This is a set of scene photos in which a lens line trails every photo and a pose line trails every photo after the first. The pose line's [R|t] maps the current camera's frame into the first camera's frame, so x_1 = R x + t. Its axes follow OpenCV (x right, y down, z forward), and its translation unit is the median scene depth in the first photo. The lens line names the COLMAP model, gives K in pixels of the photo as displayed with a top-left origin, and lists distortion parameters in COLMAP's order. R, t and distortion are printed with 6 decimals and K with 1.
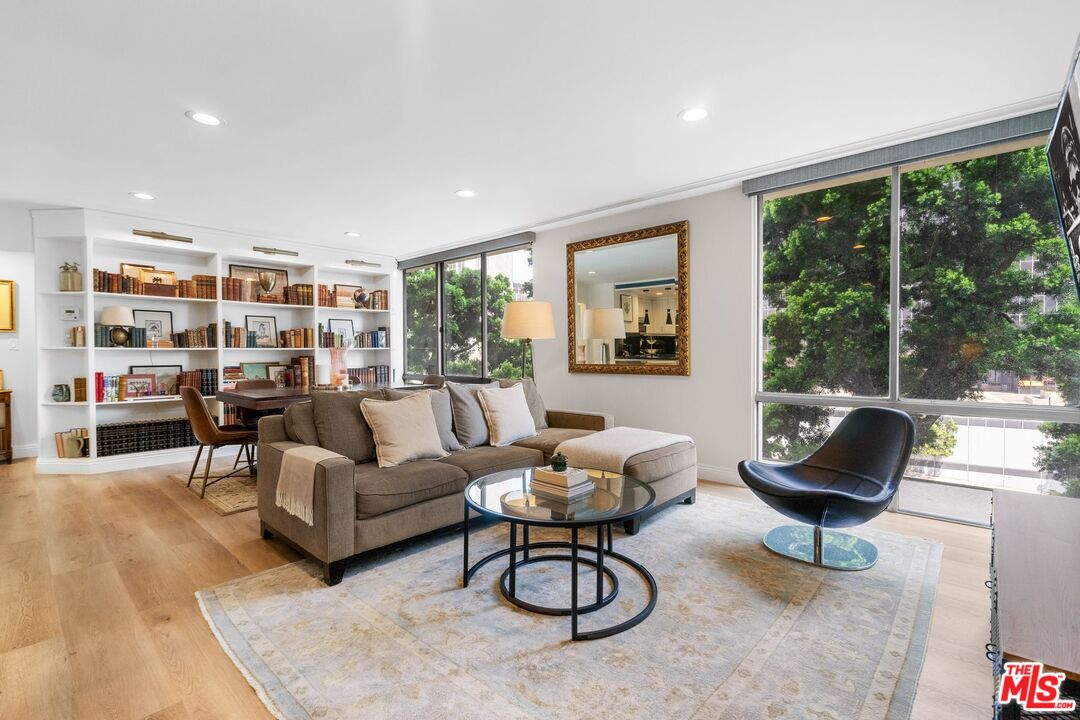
lens RADIAL K [[496.4, 0, 550.7], [0, 496.4, 360.8], [0, 0, 1]] dist [-0.004672, 0.001480]
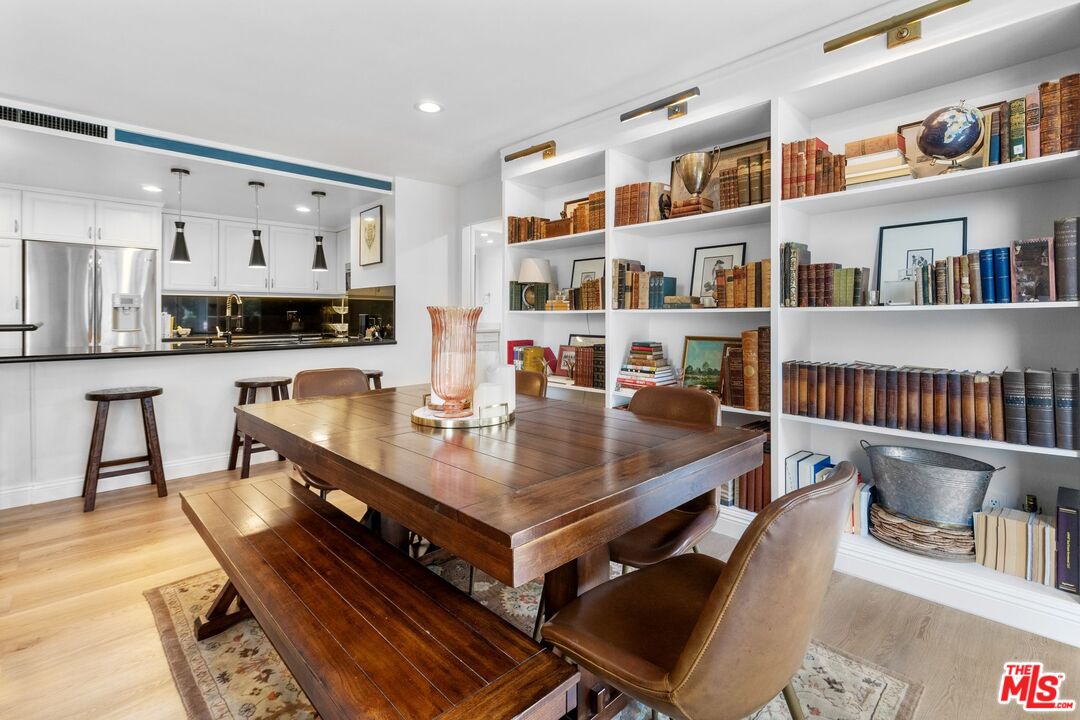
lens RADIAL K [[496.4, 0, 522.6], [0, 496.4, 318.5], [0, 0, 1]] dist [-0.004672, 0.001480]
pose [[-0.082071, 0.011440, -0.996561, -0.075382], [-0.016686, 0.999778, 0.012851, -0.022451], [0.996487, 0.017683, -0.081862, 0.986536]]
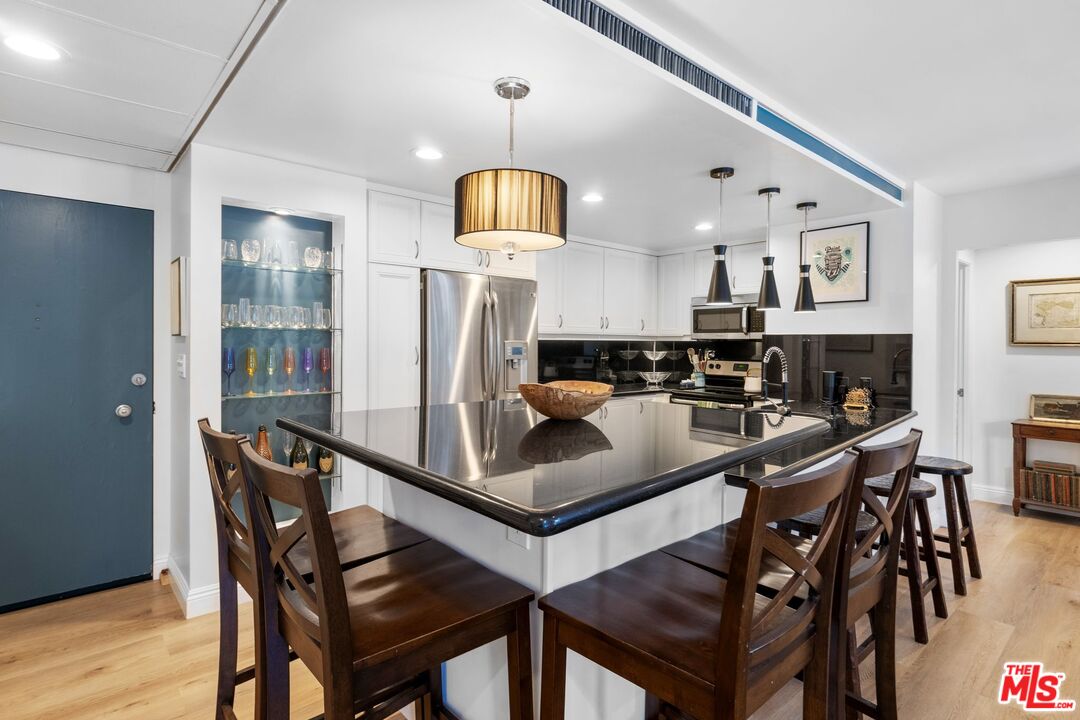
lens RADIAL K [[542.0, 0, 539.1], [0, 542.0, 347.0], [0, 0, 1]] dist [0.005161, 0.000709]
pose [[-0.112737, 0.010567, -0.993569, -0.199001], [-0.026526, 0.999555, 0.013641, -0.047470], [0.993271, 0.027893, -0.112406, 0.271515]]
